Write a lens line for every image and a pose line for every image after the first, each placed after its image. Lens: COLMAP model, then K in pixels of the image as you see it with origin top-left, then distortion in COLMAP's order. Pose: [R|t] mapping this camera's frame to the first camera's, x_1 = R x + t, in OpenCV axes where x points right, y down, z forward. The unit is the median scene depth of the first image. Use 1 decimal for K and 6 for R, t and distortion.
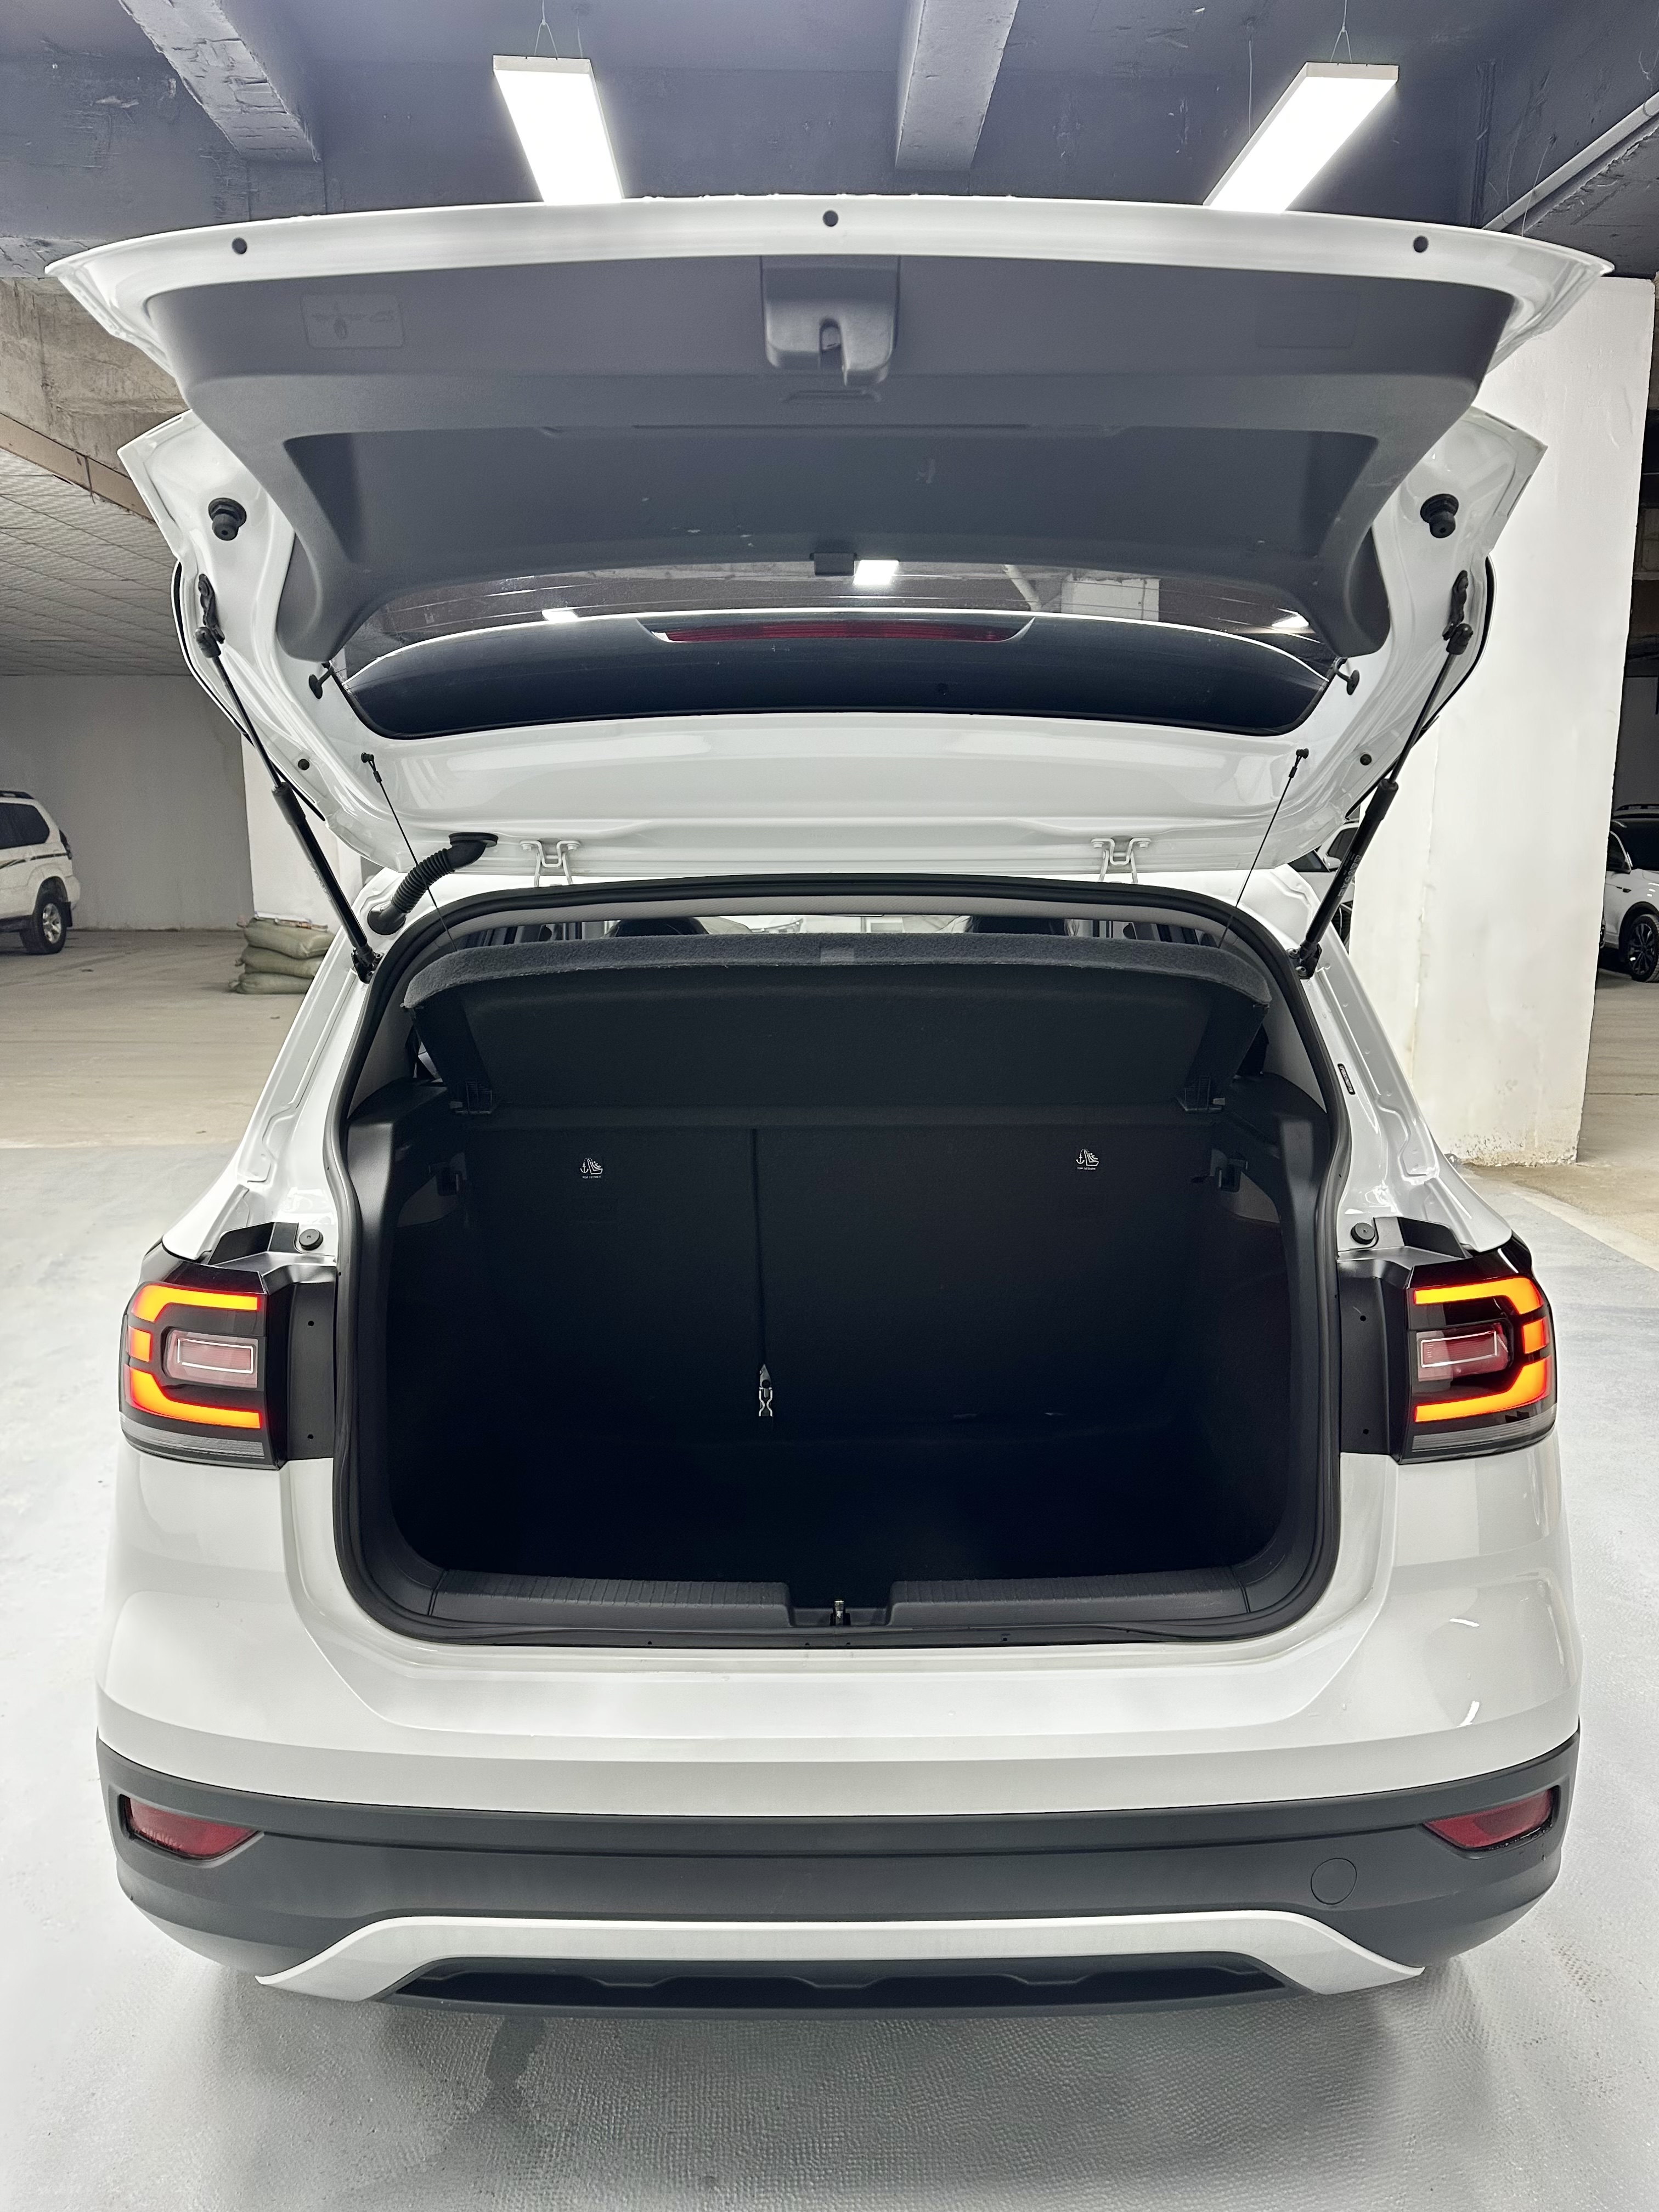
lens RADIAL K [[1545.2, 0, 766.3], [0, 1545.2, 1140.5], [0, 0, 1]] dist [0.037694, -0.053943]
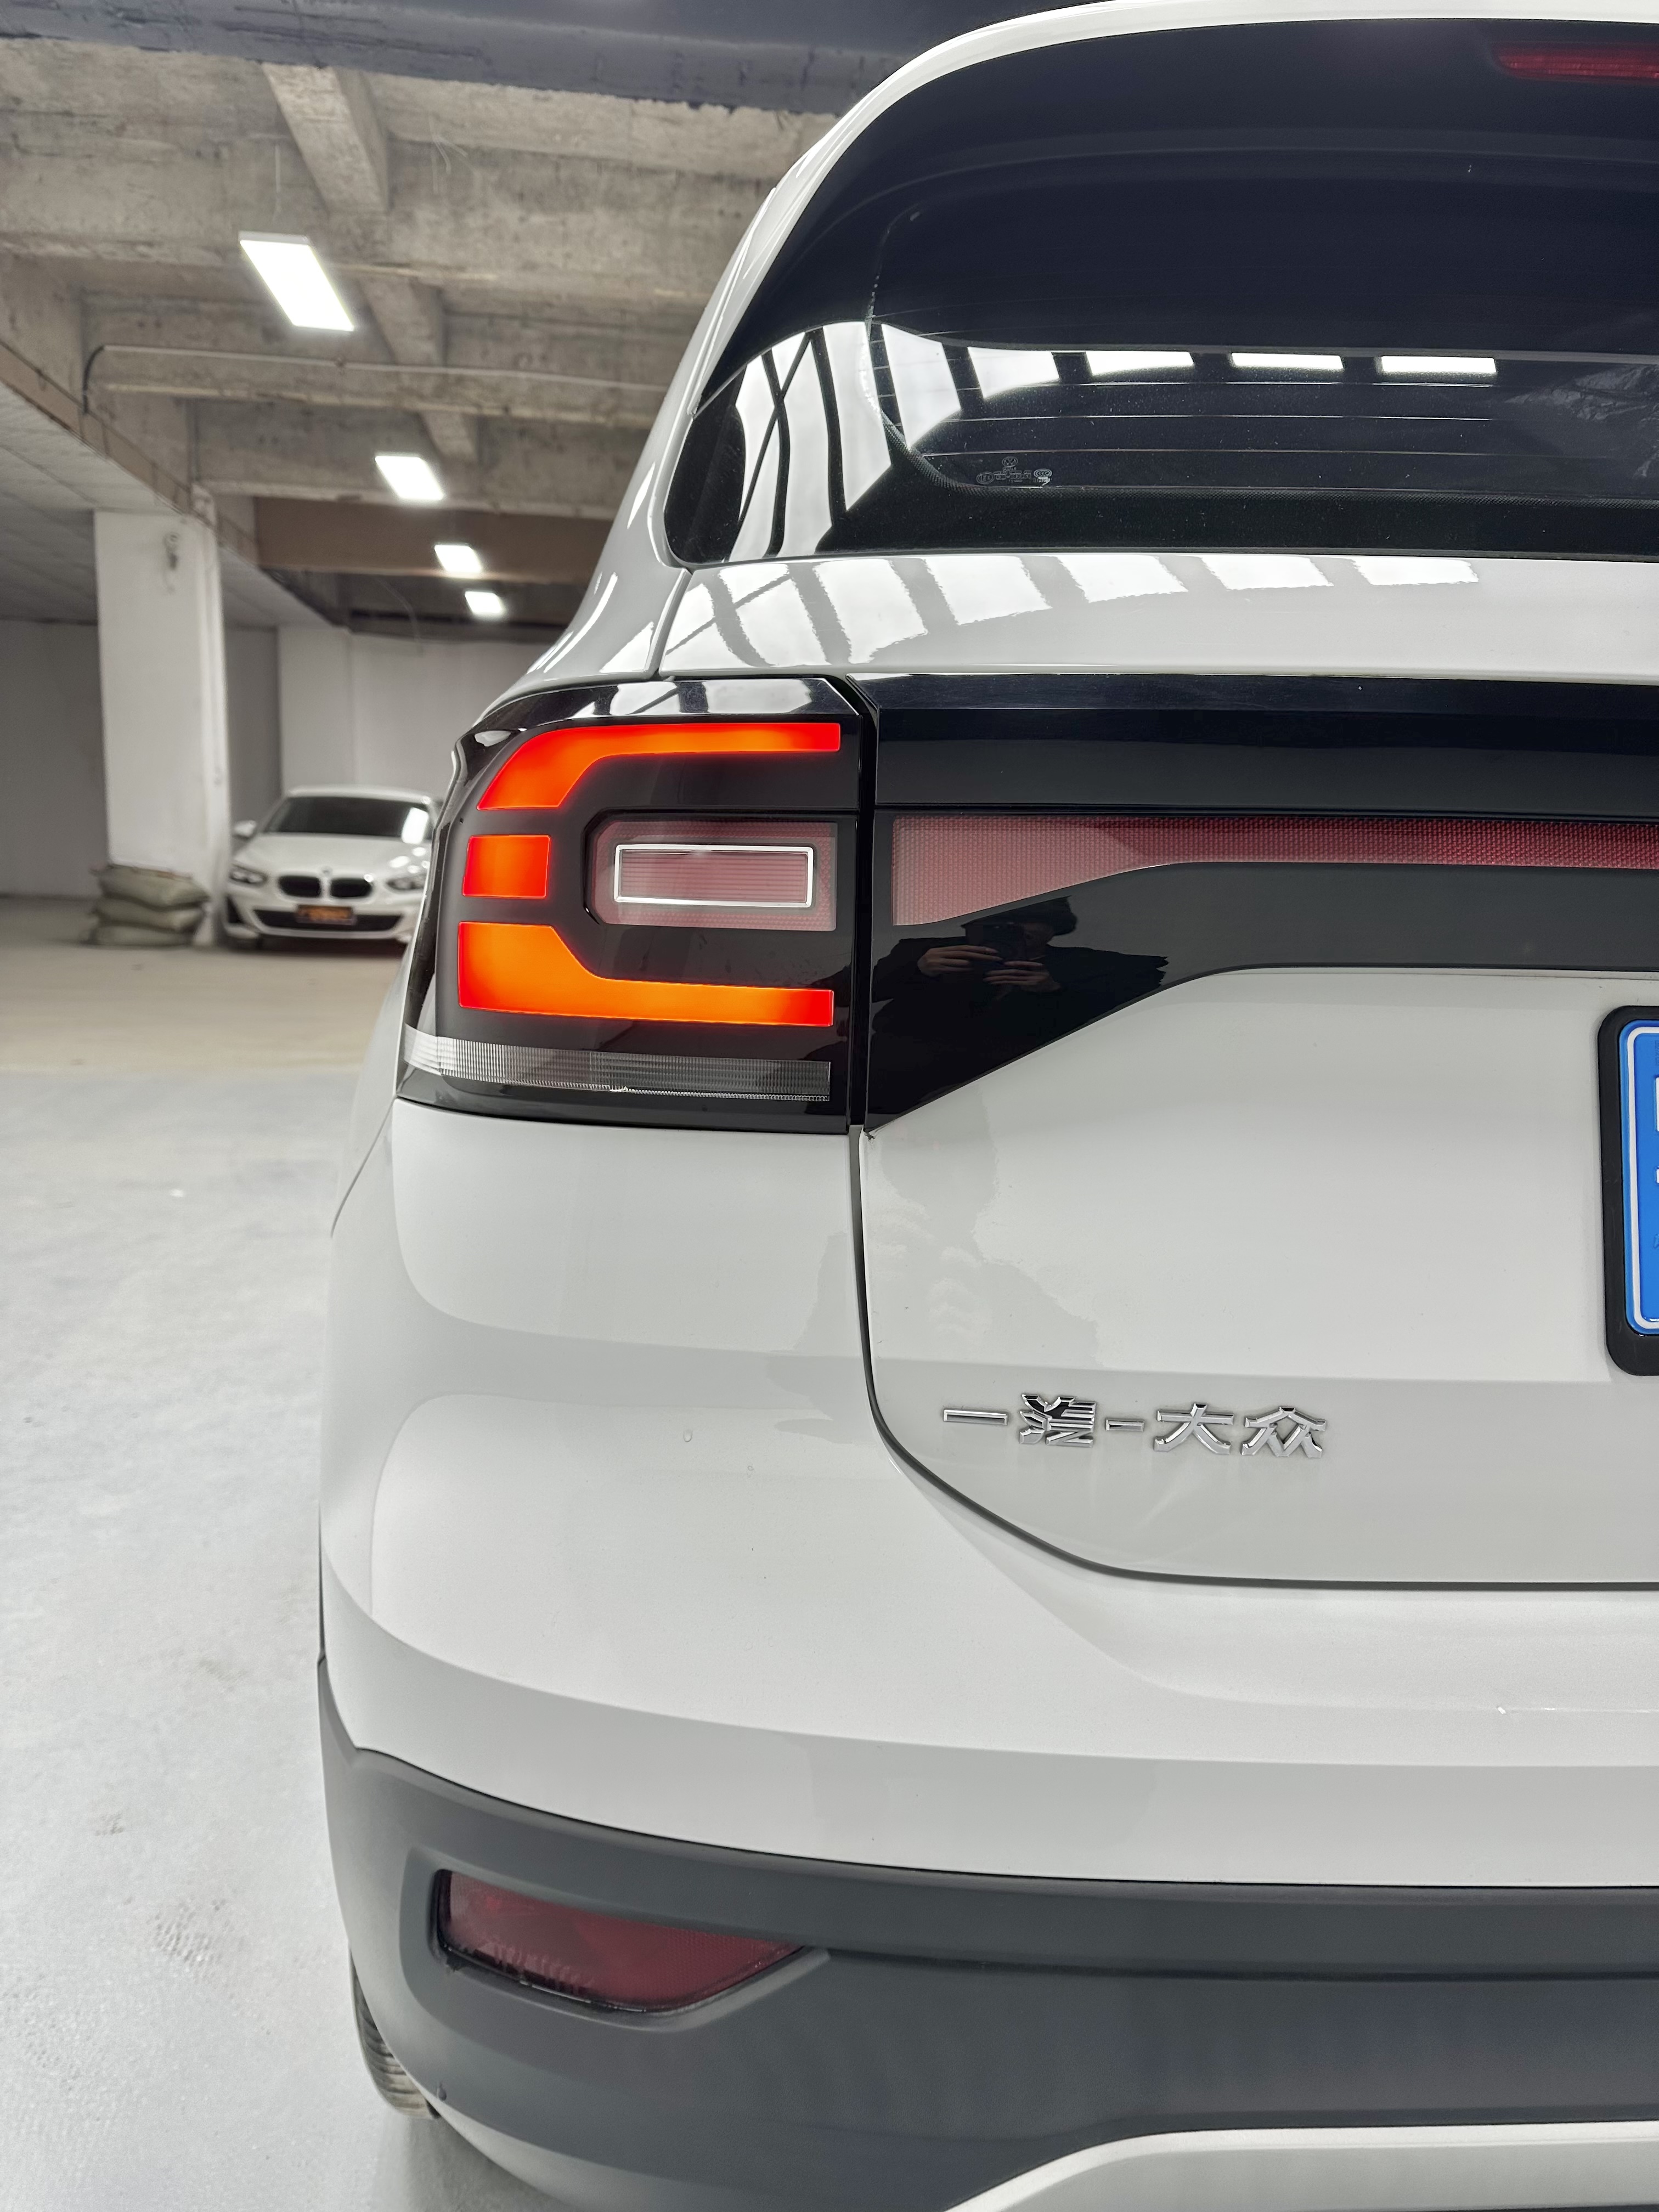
lens RADIAL K [[1545.2, 0, 766.3], [0, 1545.2, 1140.5], [0, 0, 1]] dist [0.037694, -0.053943]
pose [[0.994854, 0.015195, 0.100173, -0.295651], [-0.014619, 0.999872, -0.006476, 0.167902], [-0.100259, 0.004979, 0.994949, 0.431090]]
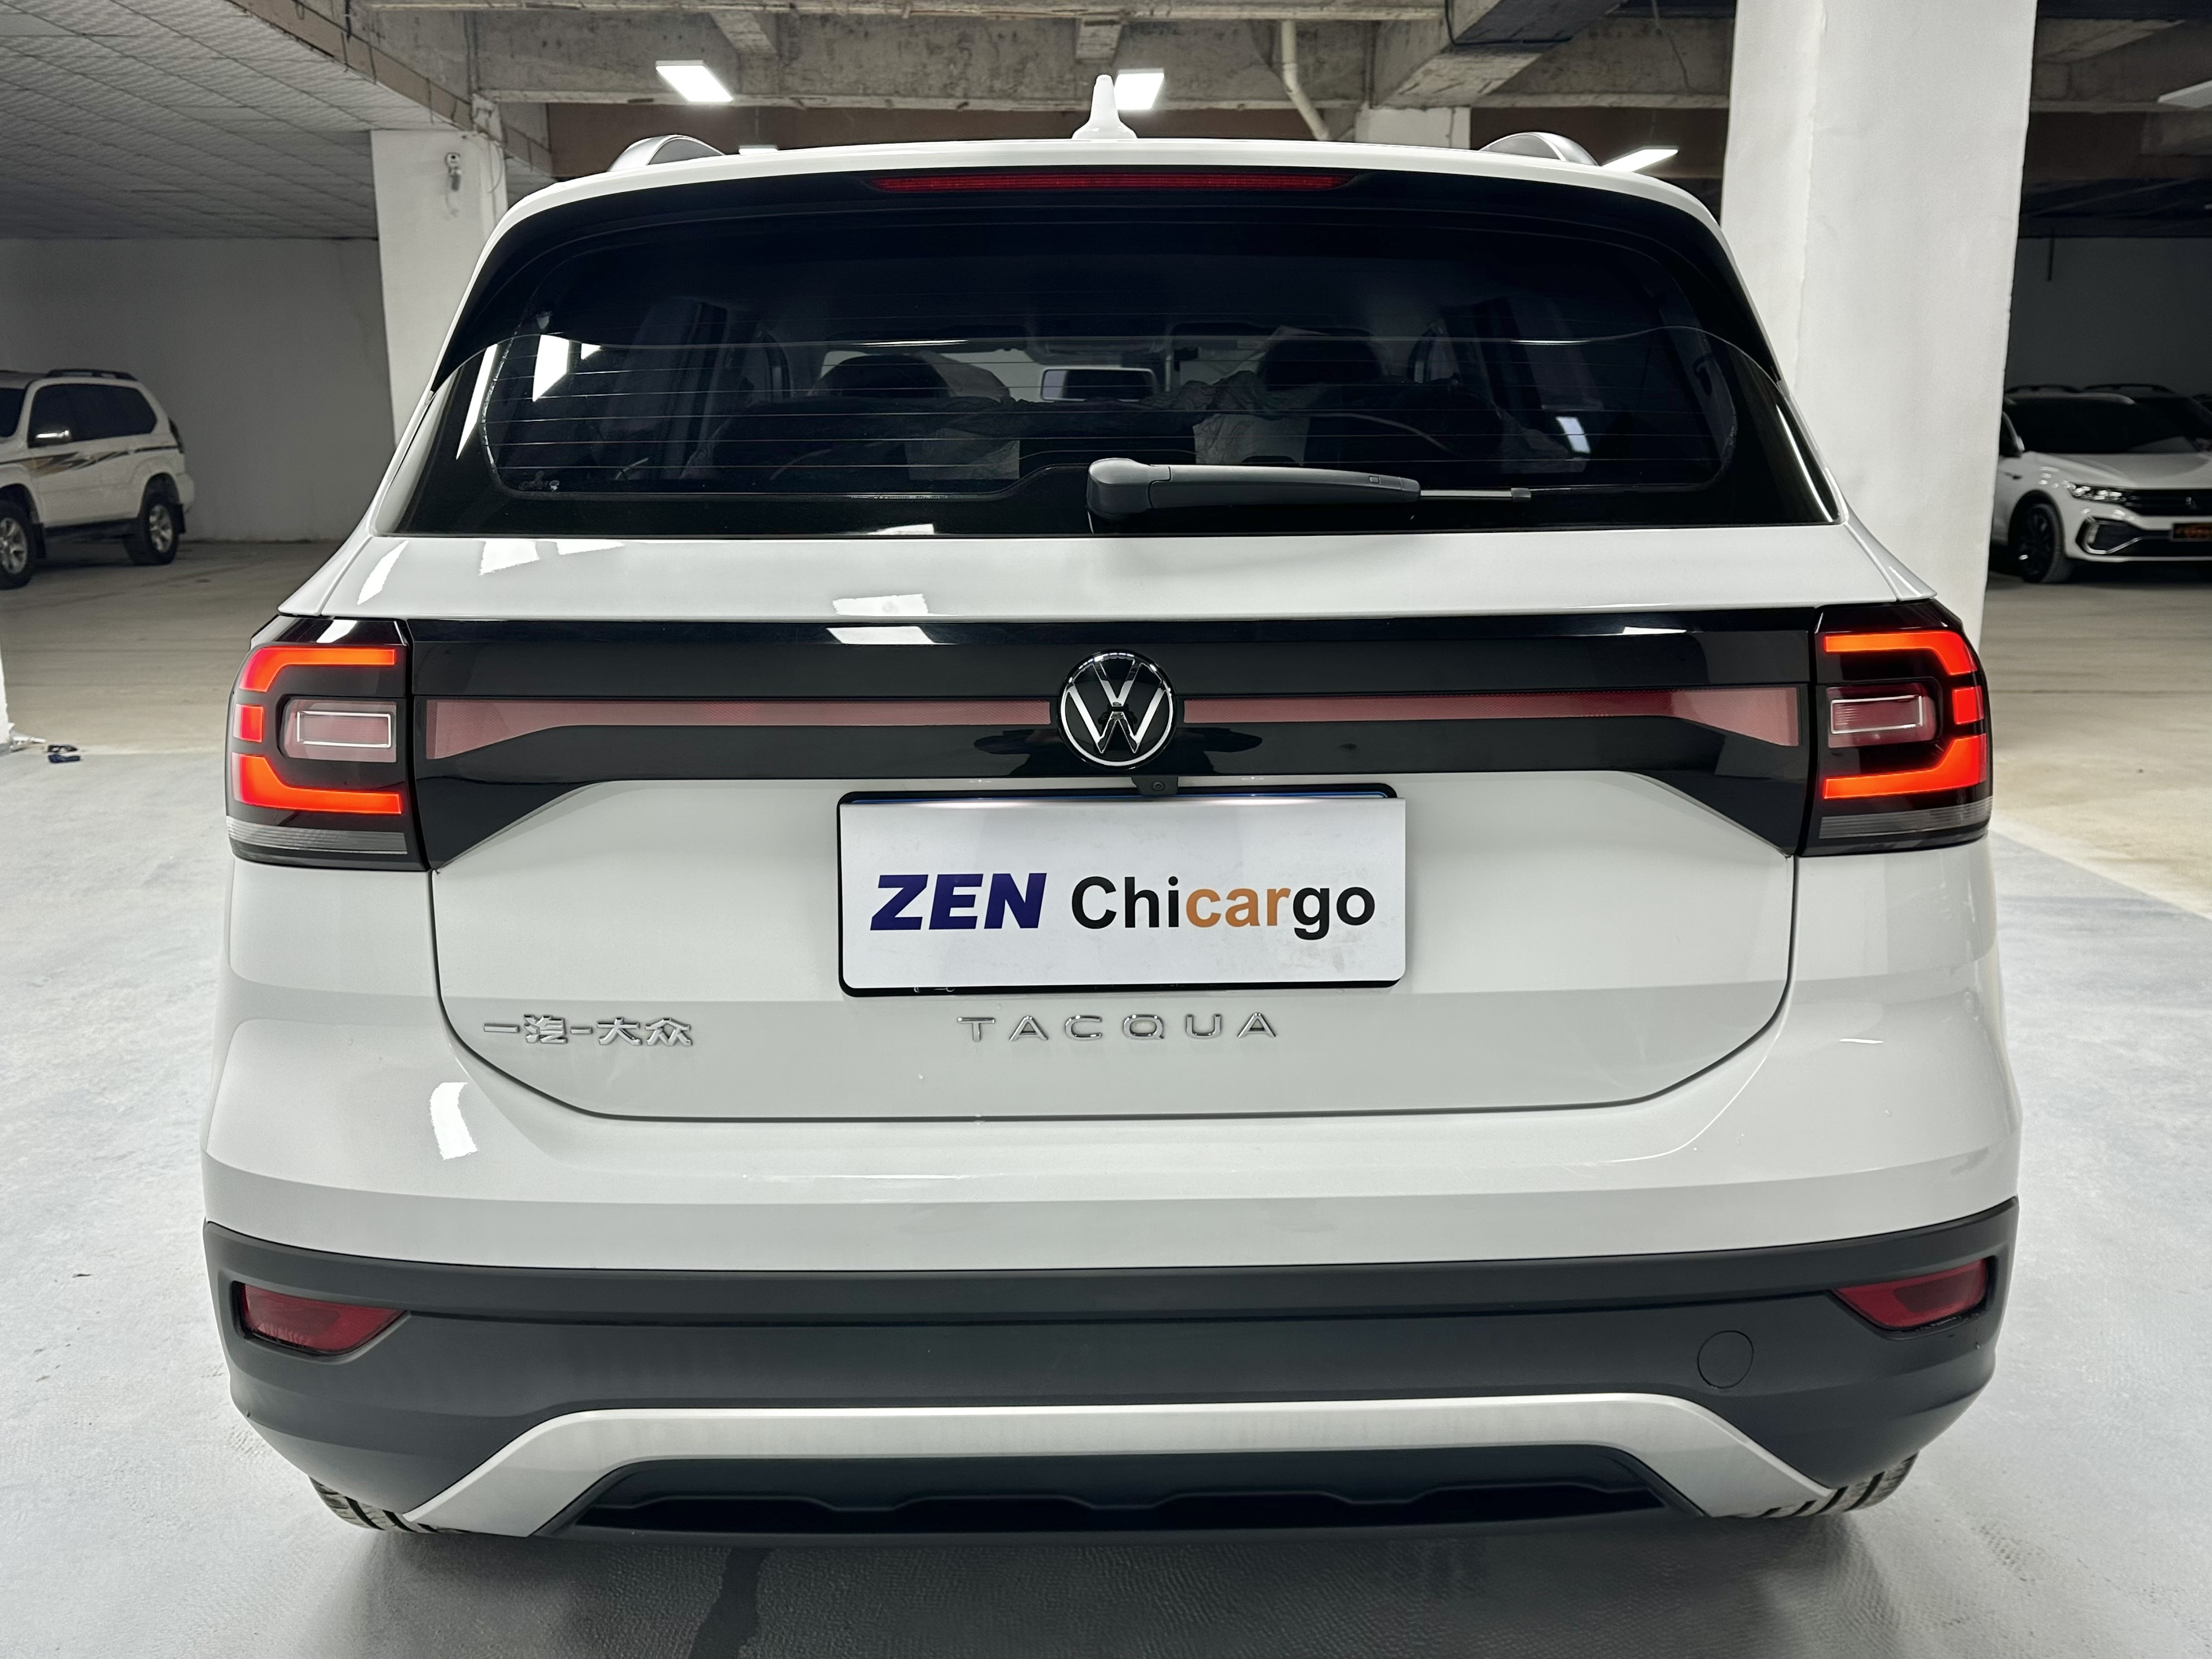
lens RADIAL K [[1813.1, 0, 1033.1], [0, 1813.1, 822.7], [0, 0, 1]] dist [0.046325, -0.080858]
pose [[0.999897, -0.006415, 0.012841, -0.007207], [0.006275, 0.999921, 0.010922, 0.137981], [-0.012910, -0.010840, 0.999858, 0.037125]]
